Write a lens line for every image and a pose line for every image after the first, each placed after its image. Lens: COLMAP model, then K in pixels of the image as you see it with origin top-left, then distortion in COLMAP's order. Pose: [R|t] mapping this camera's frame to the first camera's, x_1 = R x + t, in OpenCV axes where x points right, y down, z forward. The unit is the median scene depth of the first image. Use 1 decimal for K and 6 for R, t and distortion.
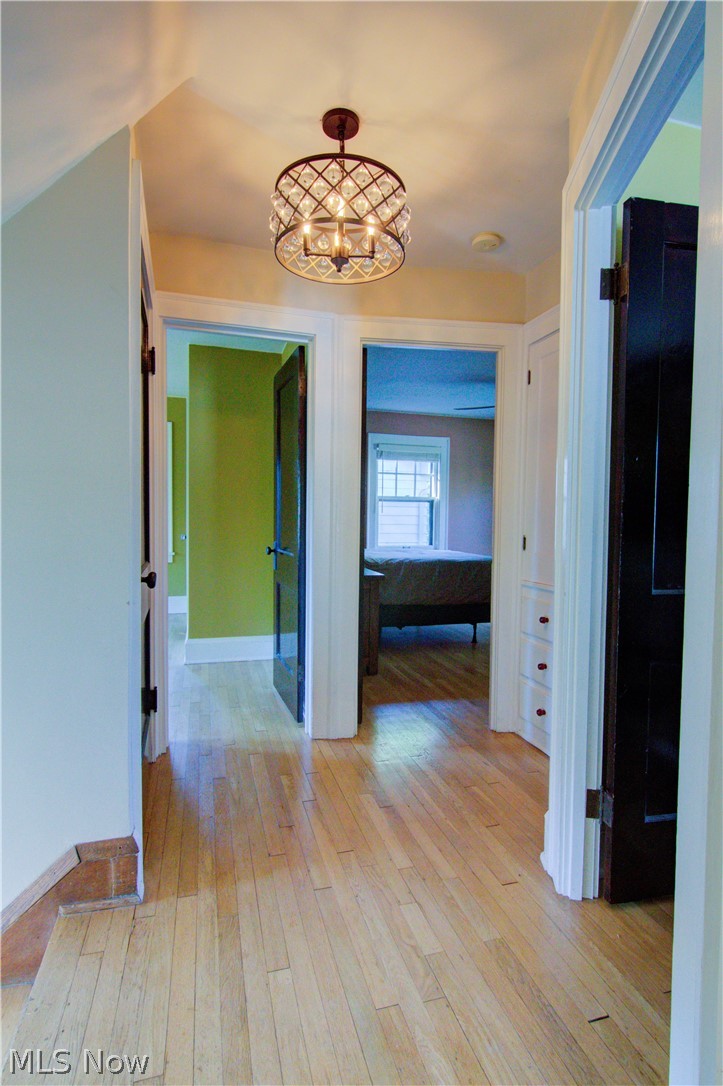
lens RADIAL K [[548.5, 0, 361.3], [0, 548.5, 546.0], [0, 0, 1]] dist [-0.007248, -0.000925]
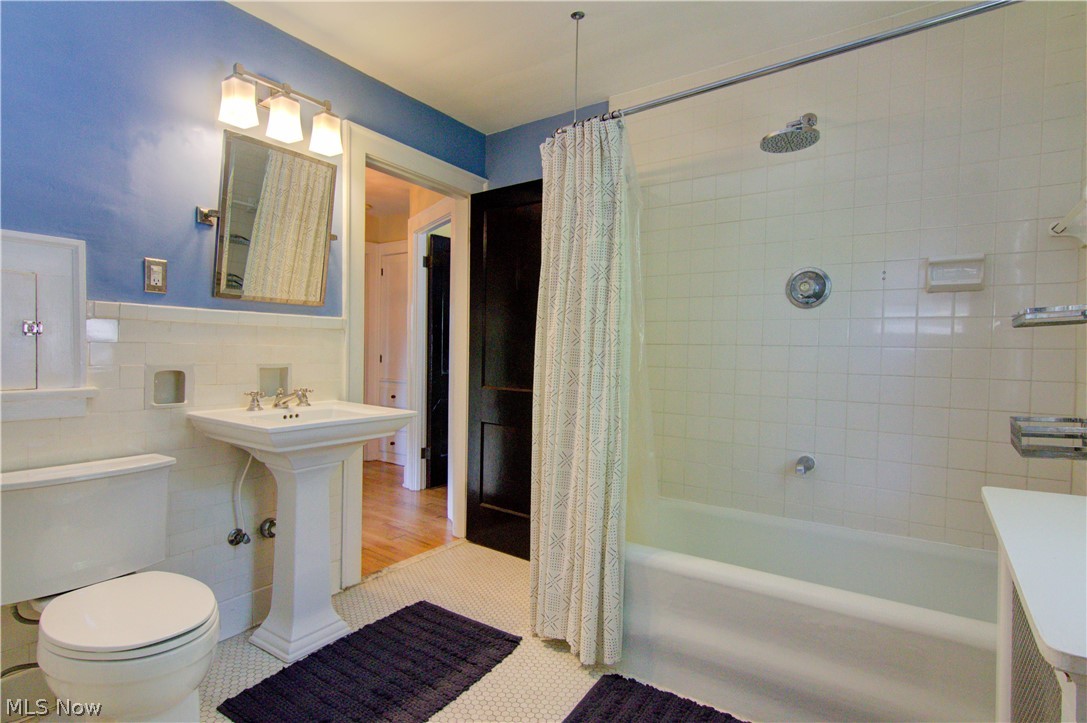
lens RADIAL K [[549.0, 0, 543.8], [0, 549.0, 360.3], [0, 0, 1]] dist [-0.007248, -0.000925]
pose [[0.780503, -0.010273, 0.625068, -0.796543], [0.014058, 0.999901, -0.001120, 0.019086], [-0.624995, 0.009661, 0.780569, -1.483450]]
